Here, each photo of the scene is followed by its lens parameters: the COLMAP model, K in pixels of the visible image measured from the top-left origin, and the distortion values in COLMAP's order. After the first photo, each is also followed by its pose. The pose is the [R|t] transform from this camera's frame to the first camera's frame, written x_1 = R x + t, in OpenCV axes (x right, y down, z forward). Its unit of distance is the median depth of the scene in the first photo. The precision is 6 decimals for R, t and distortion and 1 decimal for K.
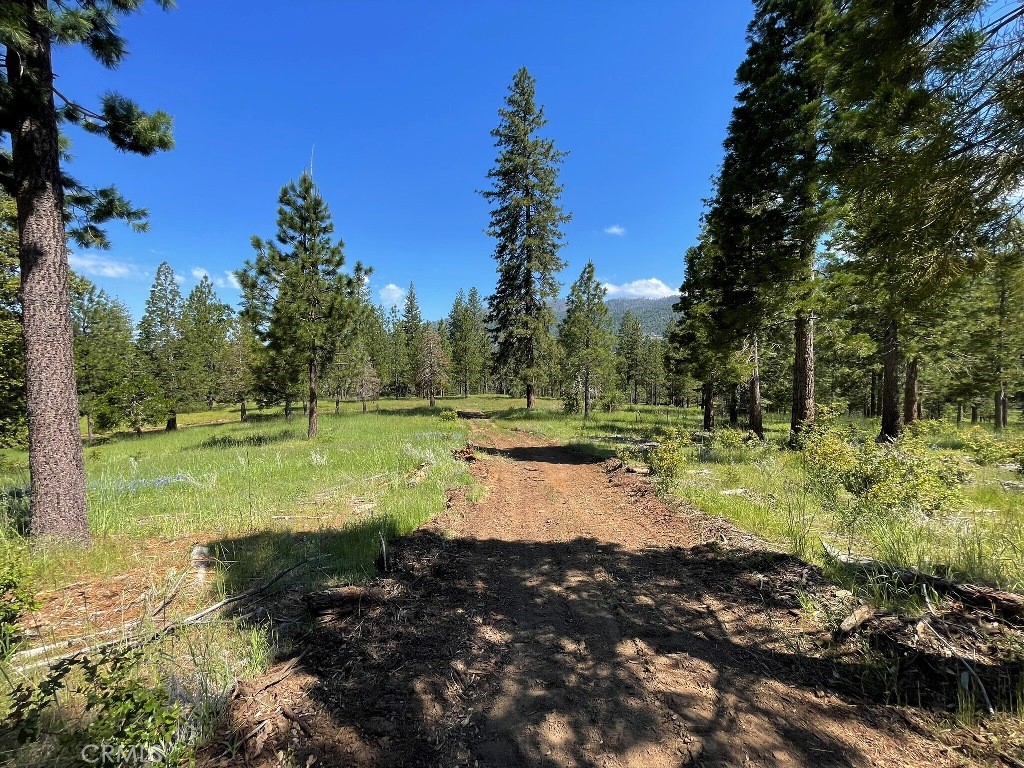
lens RADIAL K [[411.8, 0, 512.0], [0, 411.8, 384.0], [0, 0, 1]] dist [0.000168, 0.000004]
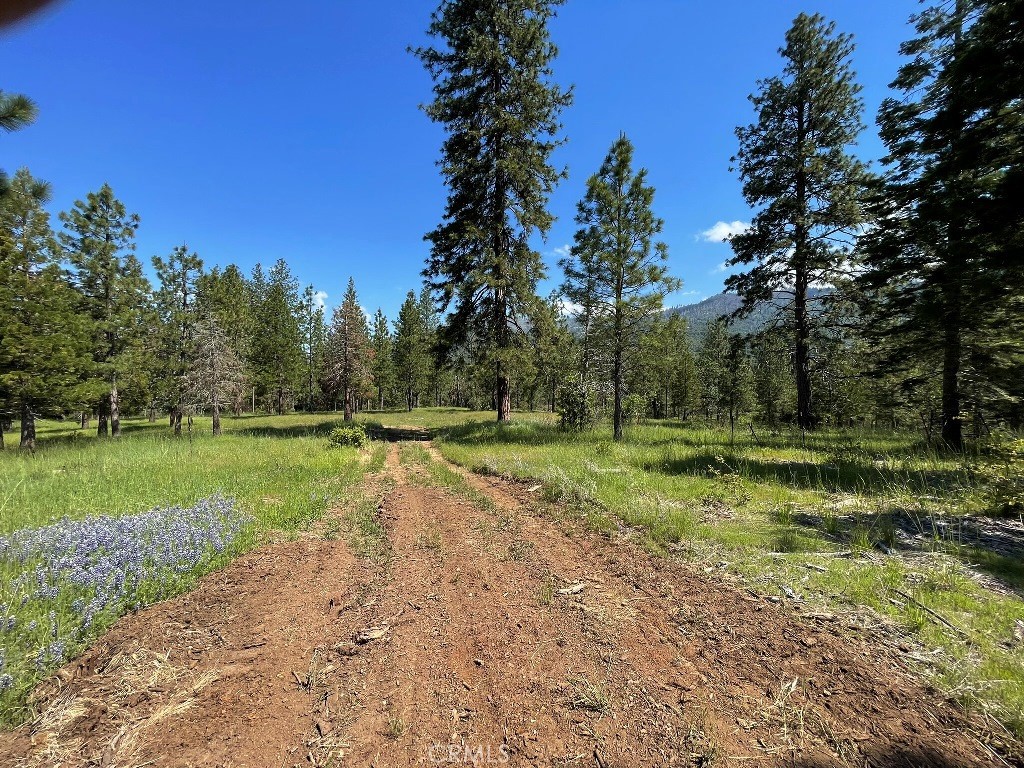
lens RADIAL K [[411.8, 0, 512.0], [0, 411.8, 384.0], [0, 0, 1]] dist [0.000168, 0.000004]
pose [[0.995018, -0.002659, 0.099662, -0.002352], [0.006997, 0.999042, -0.043201, 0.032073], [-0.099452, 0.043683, 0.994083, 0.423761]]
